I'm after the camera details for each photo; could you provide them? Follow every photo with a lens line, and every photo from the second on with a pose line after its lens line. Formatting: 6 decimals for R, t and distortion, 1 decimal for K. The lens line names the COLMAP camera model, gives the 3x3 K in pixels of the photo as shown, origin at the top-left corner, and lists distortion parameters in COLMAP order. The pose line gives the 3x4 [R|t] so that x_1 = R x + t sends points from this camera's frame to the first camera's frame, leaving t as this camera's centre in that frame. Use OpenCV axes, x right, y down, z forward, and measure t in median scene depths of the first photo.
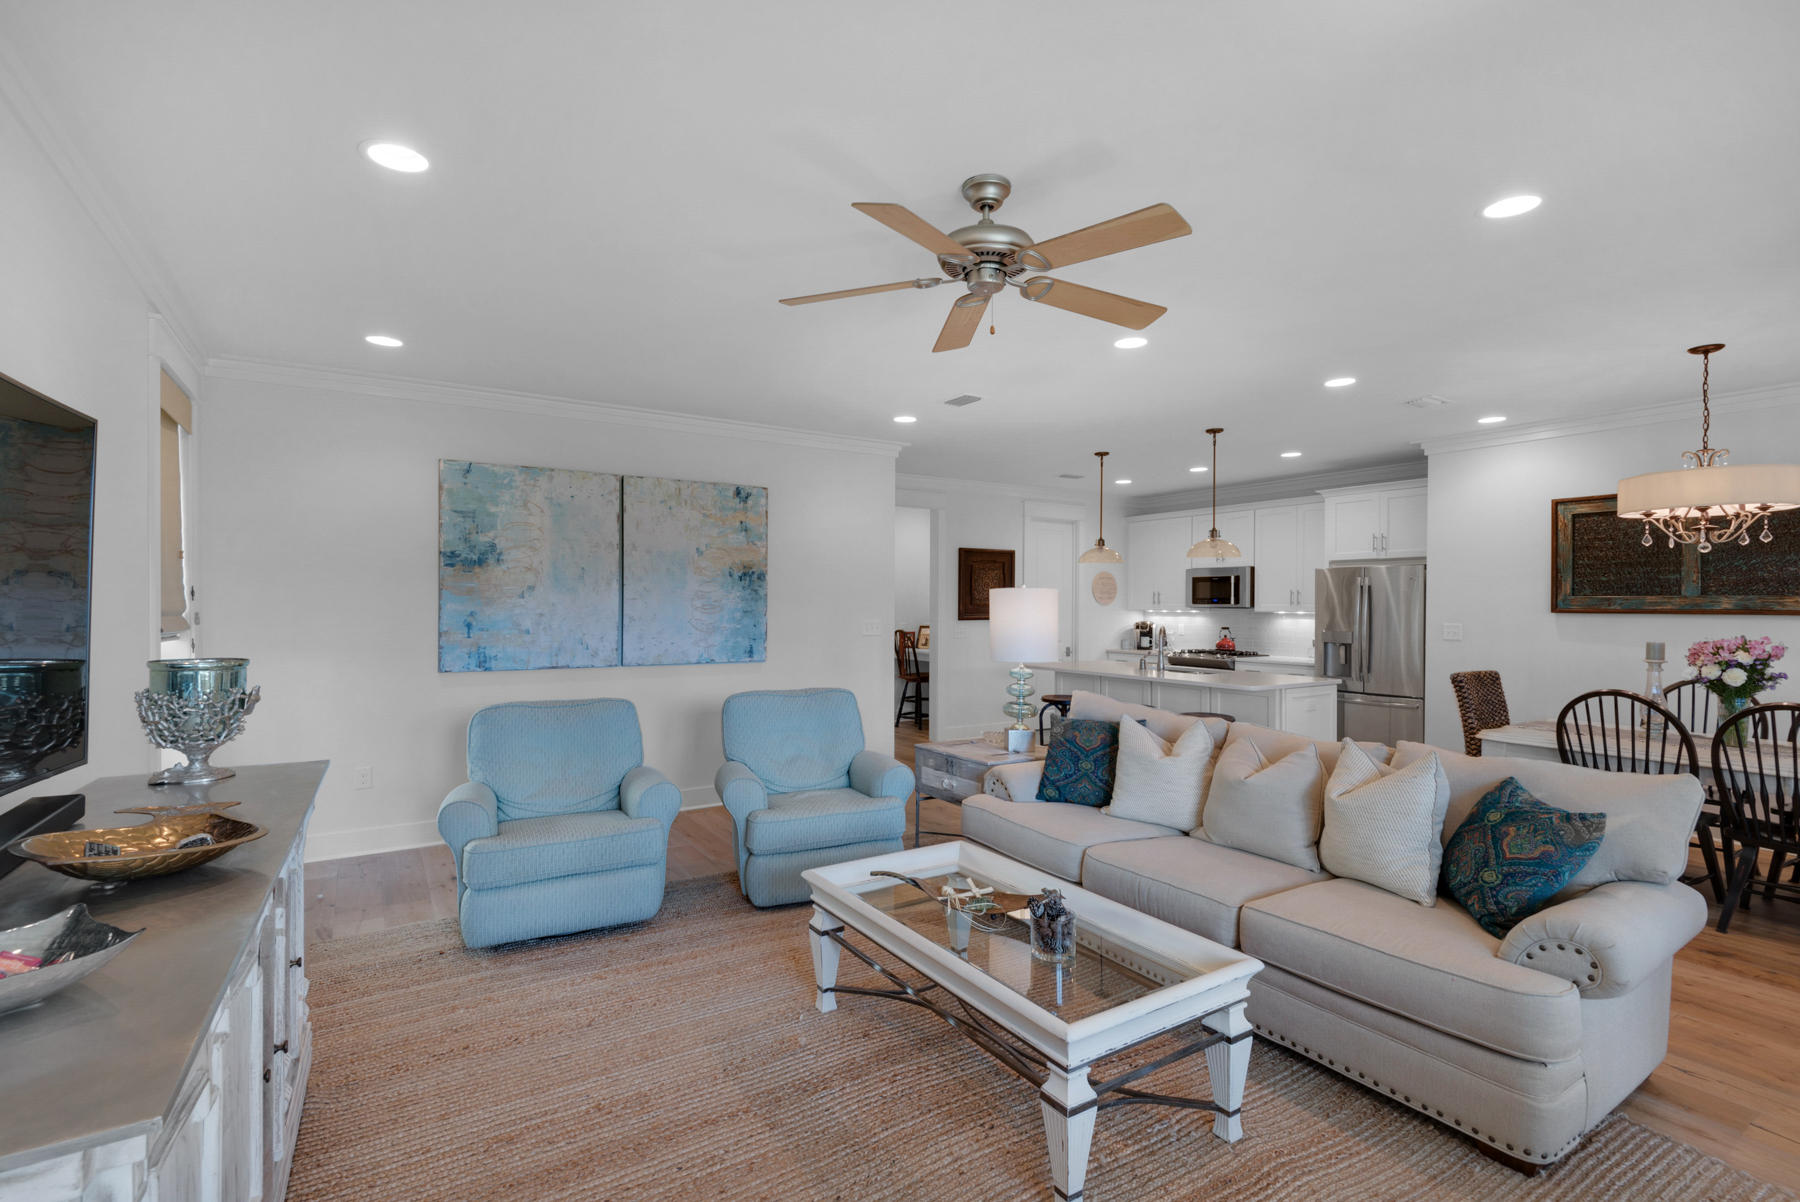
lens RADIAL K [[814.9, 0, 876.7], [0, 814.9, 611.0], [0, 0, 1]] dist [0.004047, -0.004532]
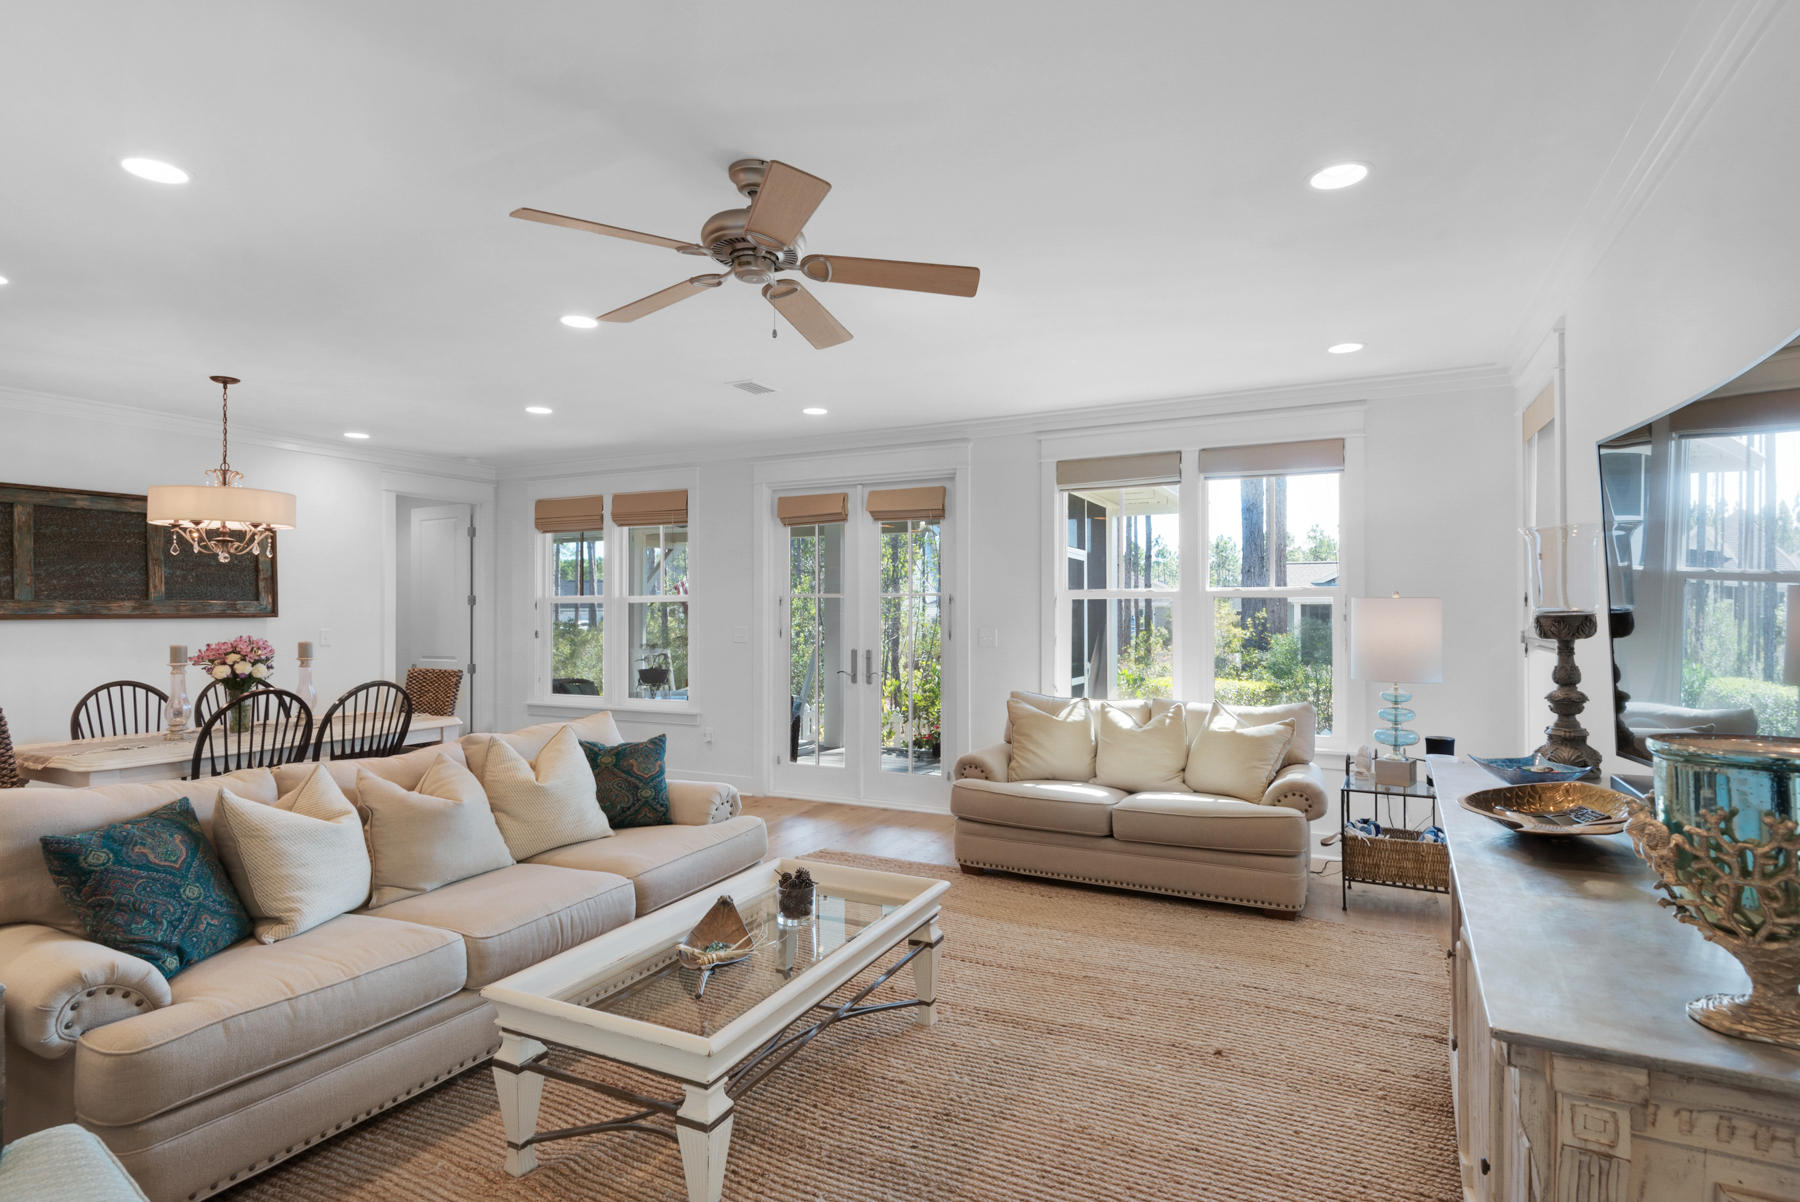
lens RADIAL K [[887.9, 0, 913.2], [0, 887.9, 610.2], [0, 0, 1]] dist [0.023628, -0.011519]
pose [[-0.555729, -0.002929, 0.831358, -0.413958], [0.007584, 0.999934, 0.008593, -0.007748], [-0.831329, 0.011080, -0.555670, 0.710745]]
